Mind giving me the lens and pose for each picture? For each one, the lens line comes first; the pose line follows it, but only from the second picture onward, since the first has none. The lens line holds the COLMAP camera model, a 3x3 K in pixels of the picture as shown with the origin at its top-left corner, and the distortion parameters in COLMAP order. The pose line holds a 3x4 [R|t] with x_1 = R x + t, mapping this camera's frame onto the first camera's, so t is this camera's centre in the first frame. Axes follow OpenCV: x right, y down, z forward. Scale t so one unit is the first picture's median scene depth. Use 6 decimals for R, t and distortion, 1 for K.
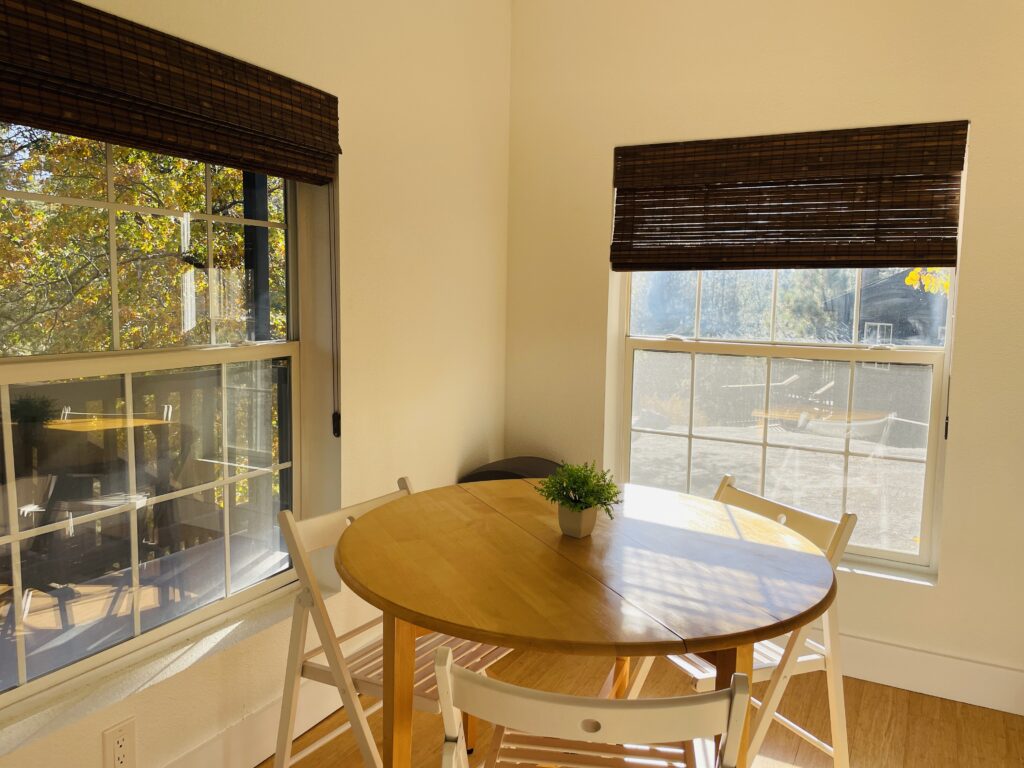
lens RADIAL K [[774.4, 0, 517.9], [0, 774.4, 382.5], [0, 0, 1]] dist [0.044280, -0.078624]
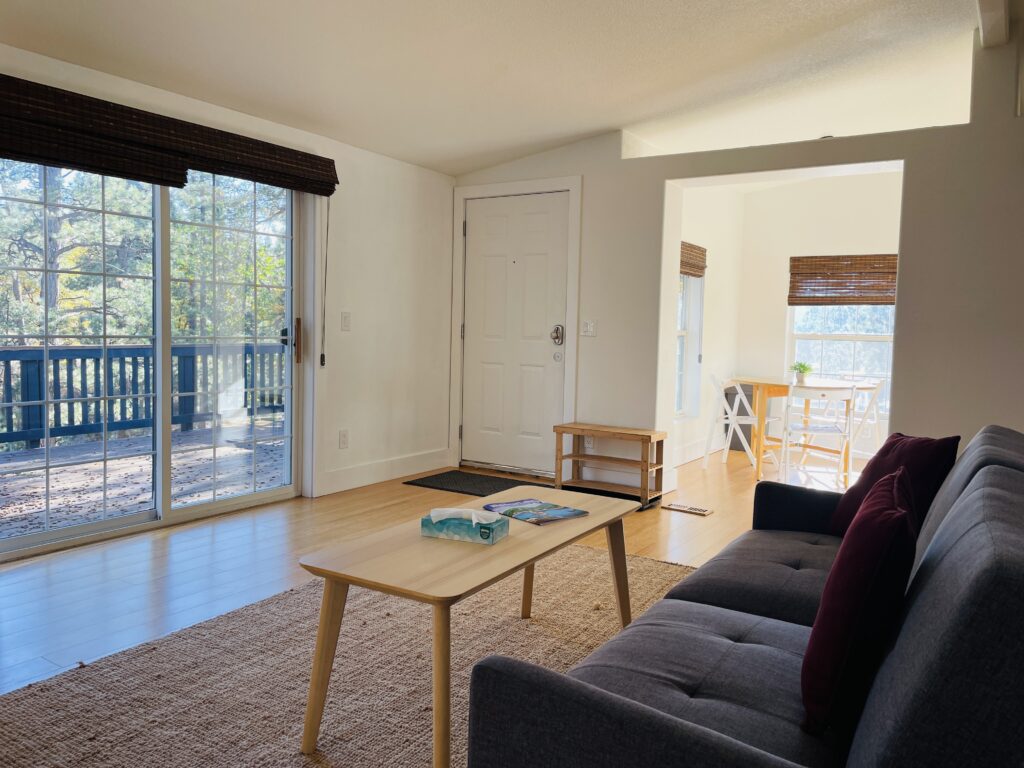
lens RADIAL K [[774.4, 0, 511.0], [0, 774.4, 375.4], [0, 0, 1]] dist [0.044280, -0.078624]
pose [[0.996266, 0.005060, -0.086192, -0.545383], [-0.009672, 0.998538, -0.053176, 0.217687], [0.085797, 0.053811, 0.994858, -1.529845]]
